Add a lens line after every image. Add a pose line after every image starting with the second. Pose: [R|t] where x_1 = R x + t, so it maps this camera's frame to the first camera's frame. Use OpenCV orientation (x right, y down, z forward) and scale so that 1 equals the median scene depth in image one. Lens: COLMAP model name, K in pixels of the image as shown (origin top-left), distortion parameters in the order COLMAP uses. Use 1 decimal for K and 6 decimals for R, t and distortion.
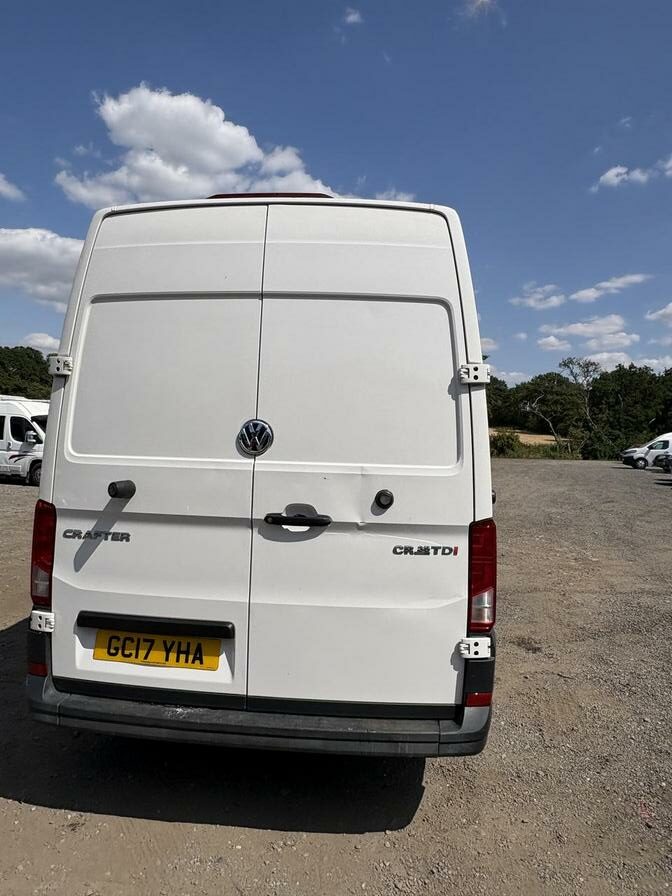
lens RADIAL K [[626.2, 0, 339.9], [0, 626.2, 446.7], [0, 0, 1]] dist [-0.006659, 0.019251]
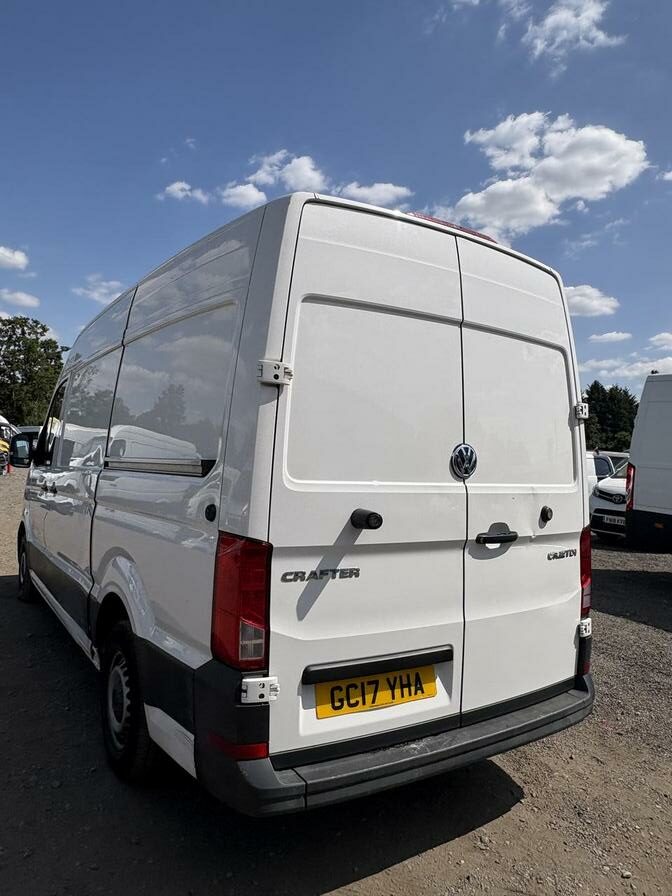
lens RADIAL K [[626.2, 0, 341.4], [0, 626.2, 446.0], [0, 0, 1]] dist [-0.006659, 0.019251]
pose [[0.770926, 0.013054, 0.636790, -0.943232], [-0.015080, 0.999884, -0.002241, -0.034585], [-0.636746, -0.007875, 0.771034, 0.329092]]
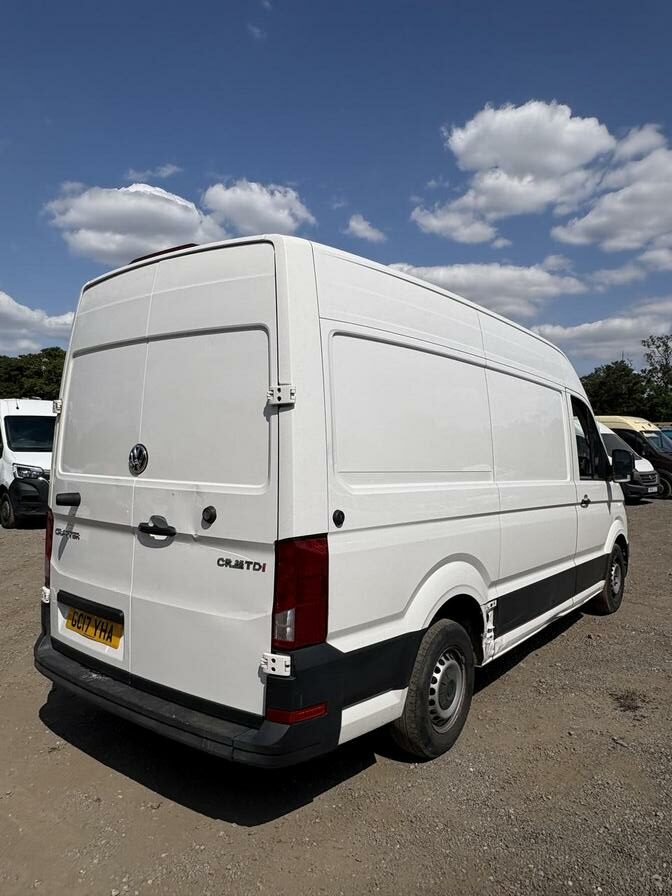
lens RADIAL K [[626.2, 0, 334.6], [0, 626.2, 455.5], [0, 0, 1]] dist [-0.006659, 0.019251]
pose [[0.851052, -0.009992, -0.524986, 0.807438], [0.006386, 0.999942, -0.008681, -0.008571], [0.525042, 0.004035, 0.851067, 0.175824]]
